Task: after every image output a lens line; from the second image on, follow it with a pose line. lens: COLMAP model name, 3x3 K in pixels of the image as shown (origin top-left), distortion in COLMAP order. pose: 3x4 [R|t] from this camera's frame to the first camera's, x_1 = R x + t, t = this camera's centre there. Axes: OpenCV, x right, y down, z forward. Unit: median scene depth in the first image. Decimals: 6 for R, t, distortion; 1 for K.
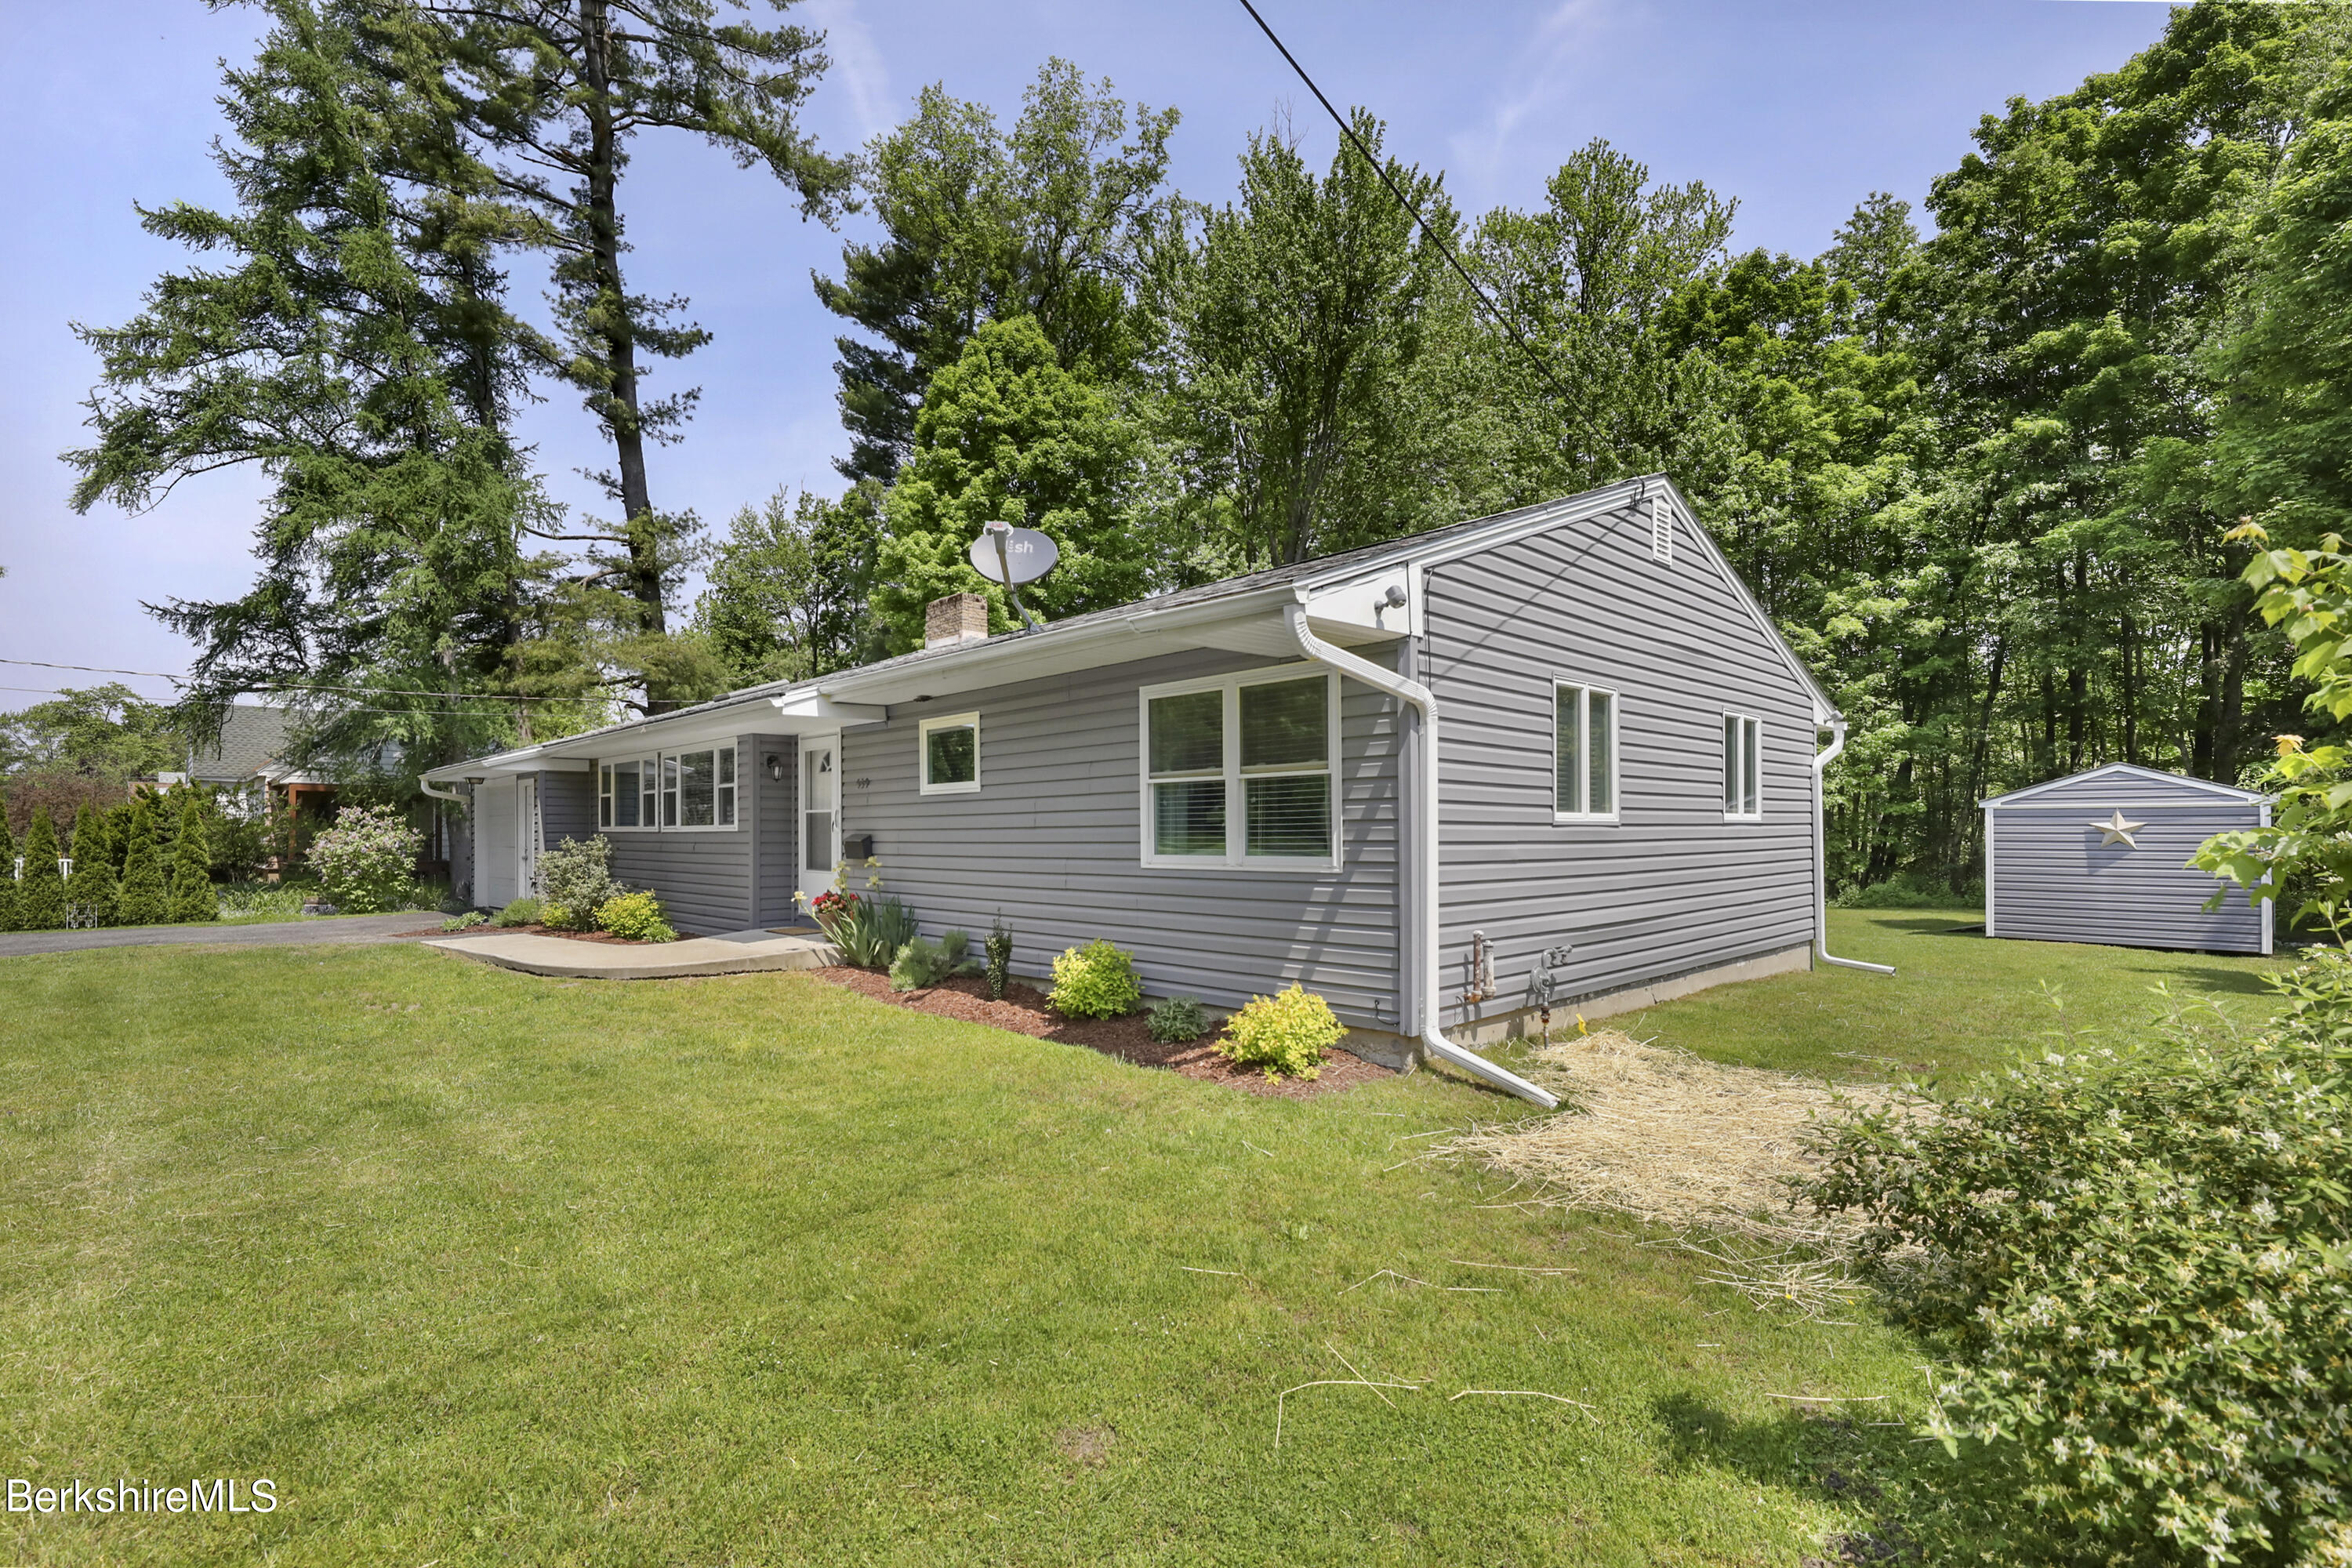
lens RADIAL K [[1048.1, 0, 1175.5], [0, 1048.1, 820.6], [0, 0, 1]] dist [0.000412, 0.000004]
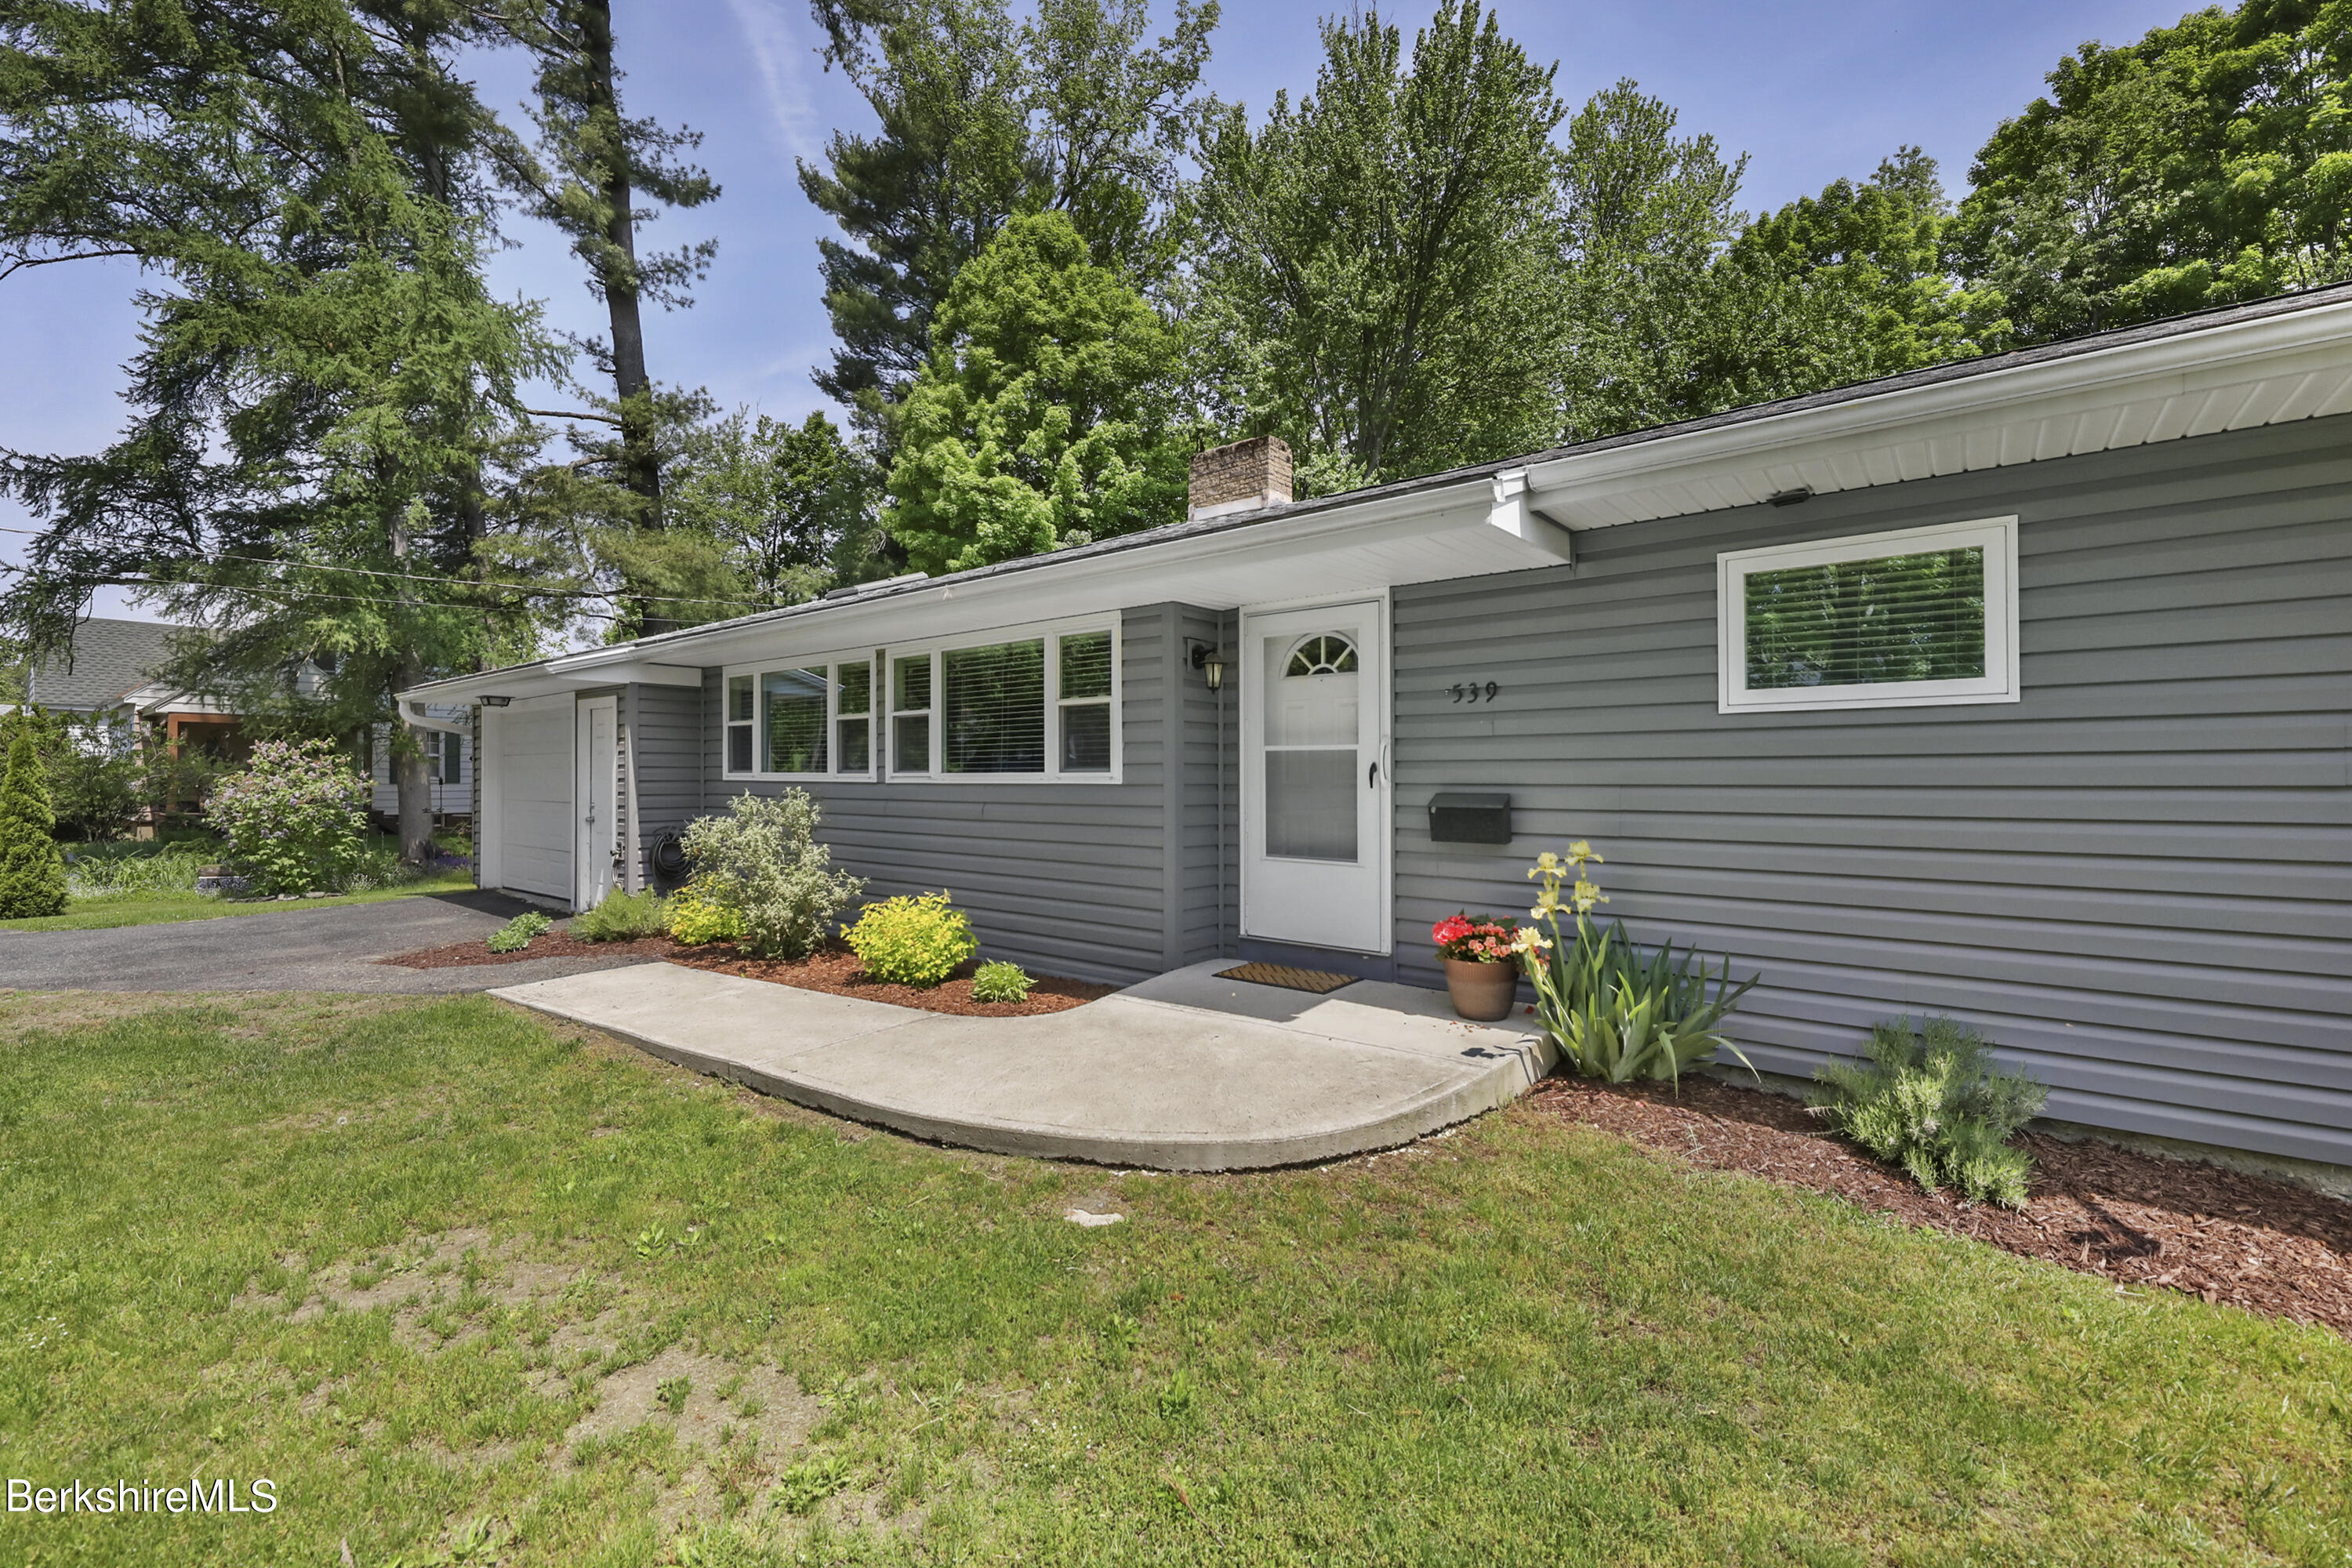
lens RADIAL K [[958.7, 0, 1154.7], [0, 958.7, 766.8], [0, 0, 1]] dist [0.000947, -0.002730]
pose [[0.994205, 0.005843, 0.107337, -0.189066], [-0.005967, 0.999982, 0.000829, 0.000289], [-0.107331, -0.001465, 0.994222, 0.209660]]
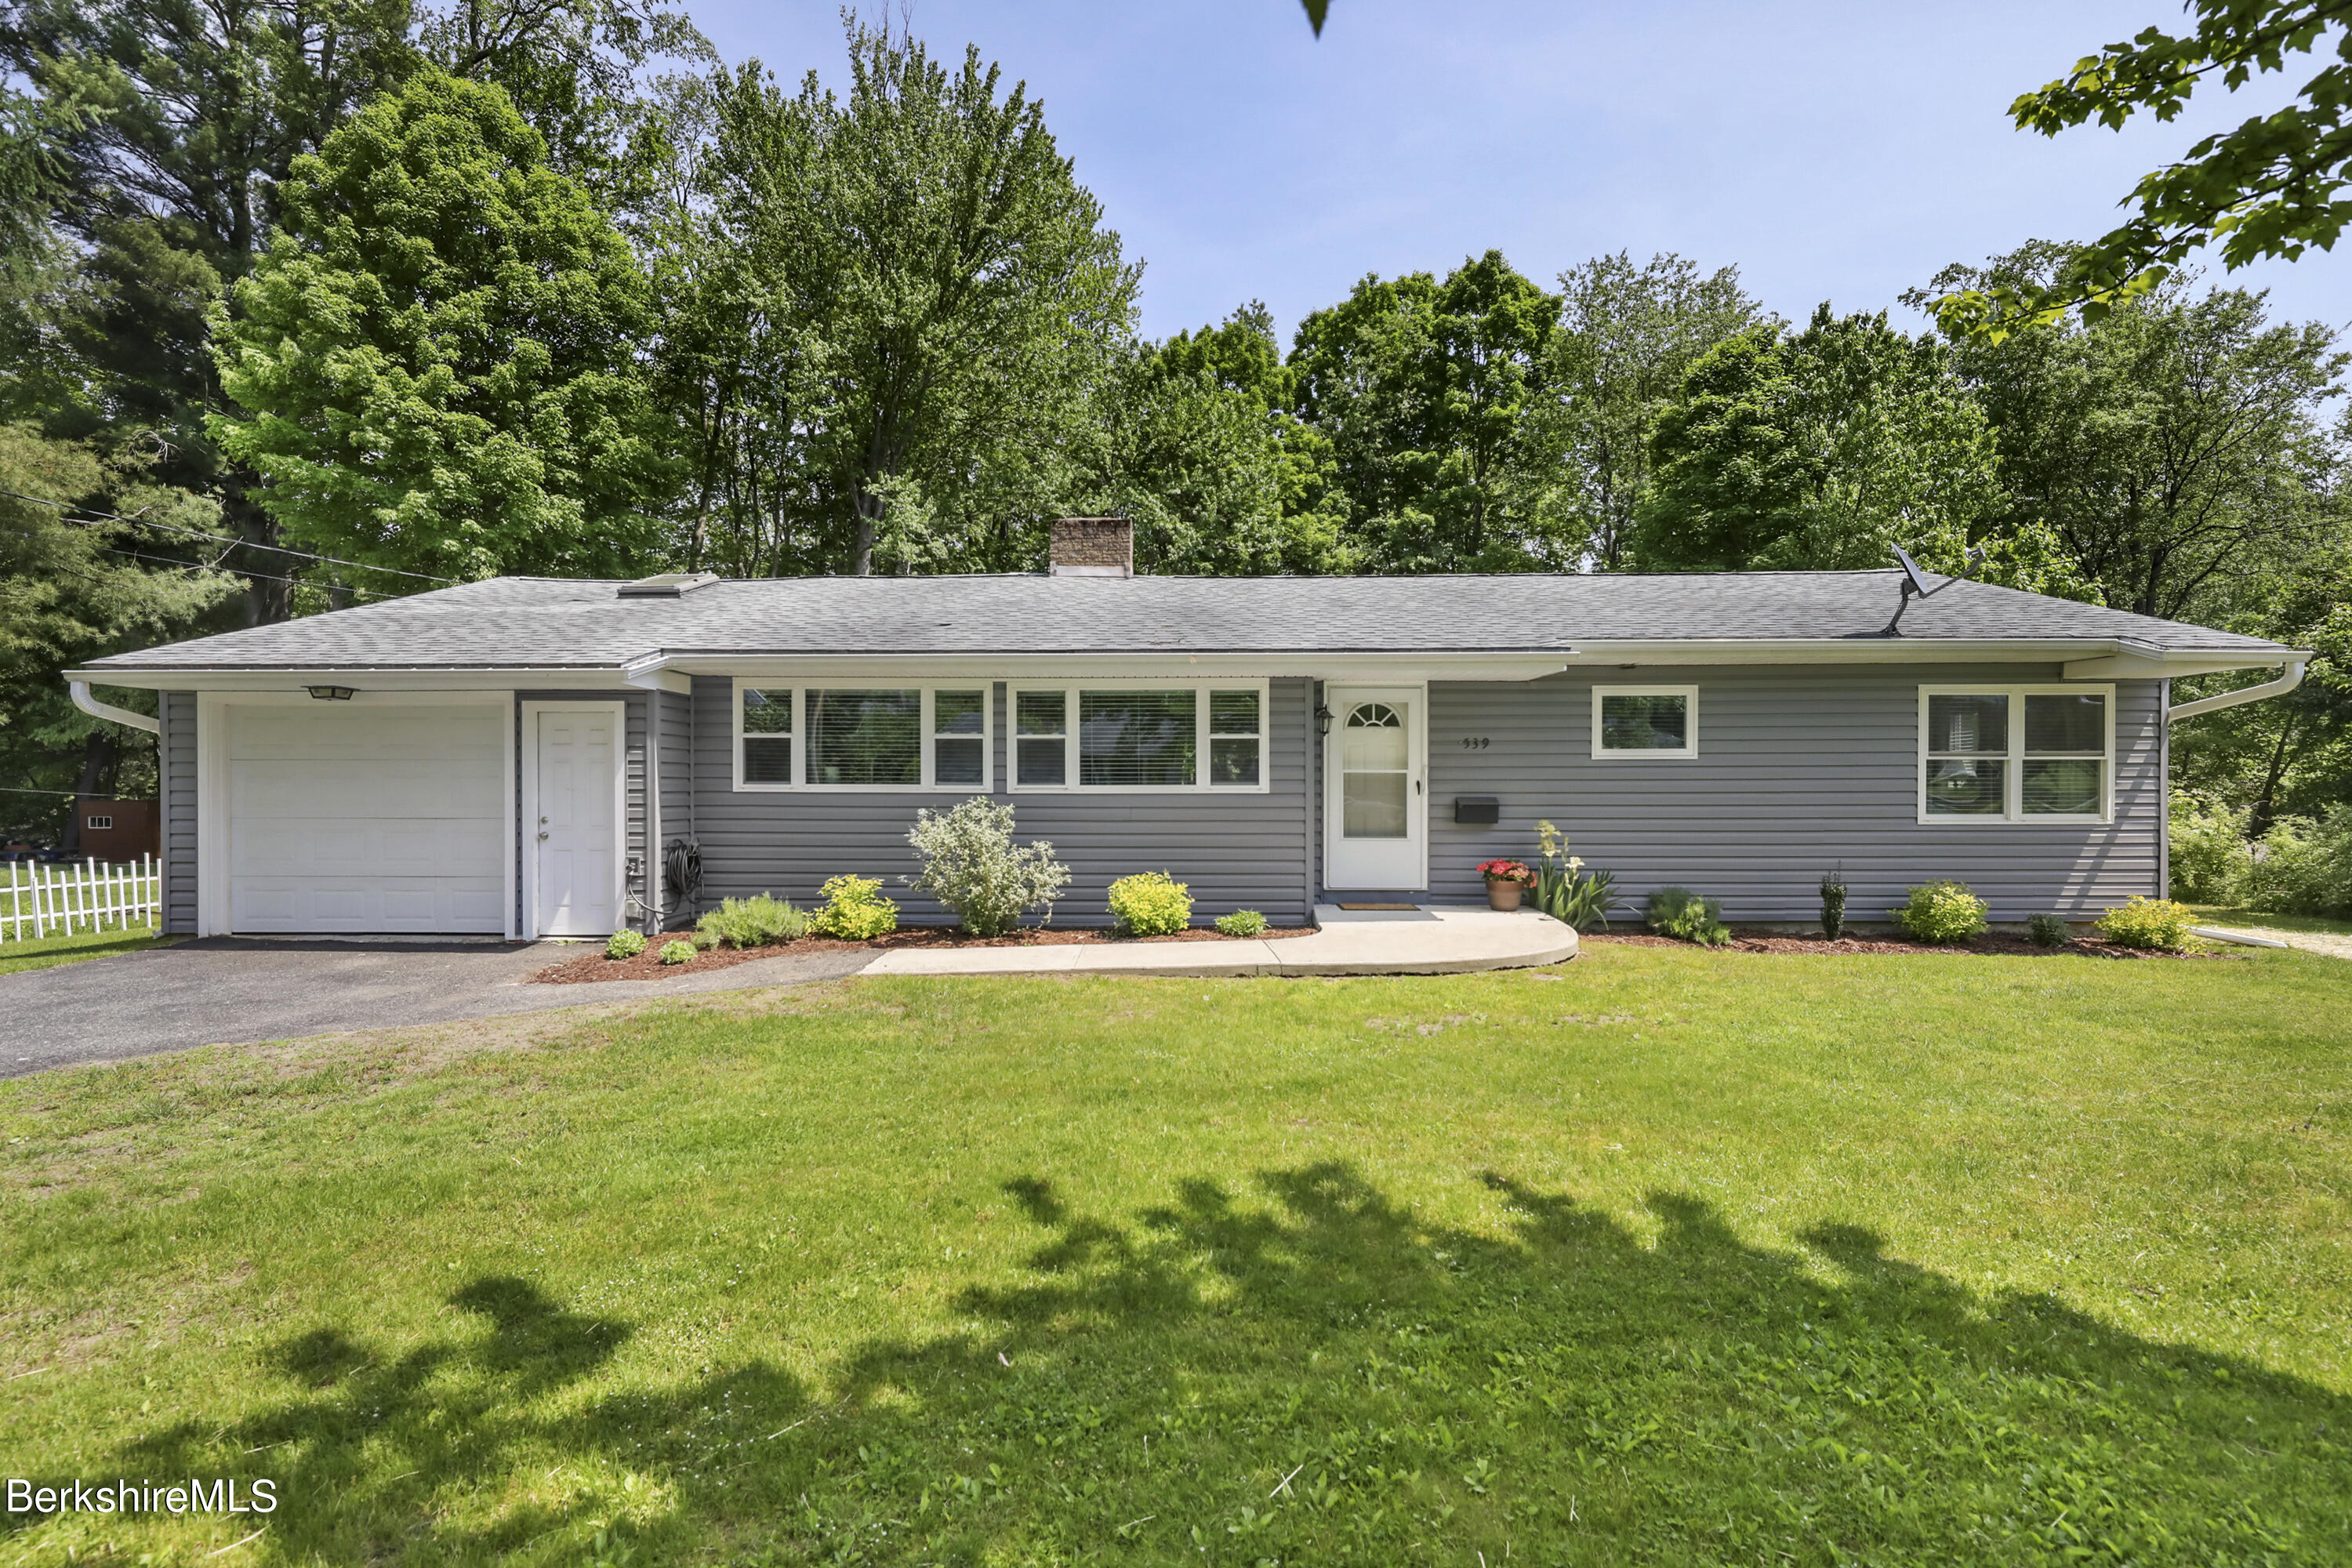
lens RADIAL K [[1087.1, 0, 1131.1], [0, 1087.1, 794.6], [0, 0, 1]] dist [0.001251, -0.000128]
pose [[0.716436, 0.007331, 0.697614, -0.453565], [-0.011704, 0.999930, 0.001513, 0.004795], [-0.697555, -0.009249, 0.716472, 0.194137]]
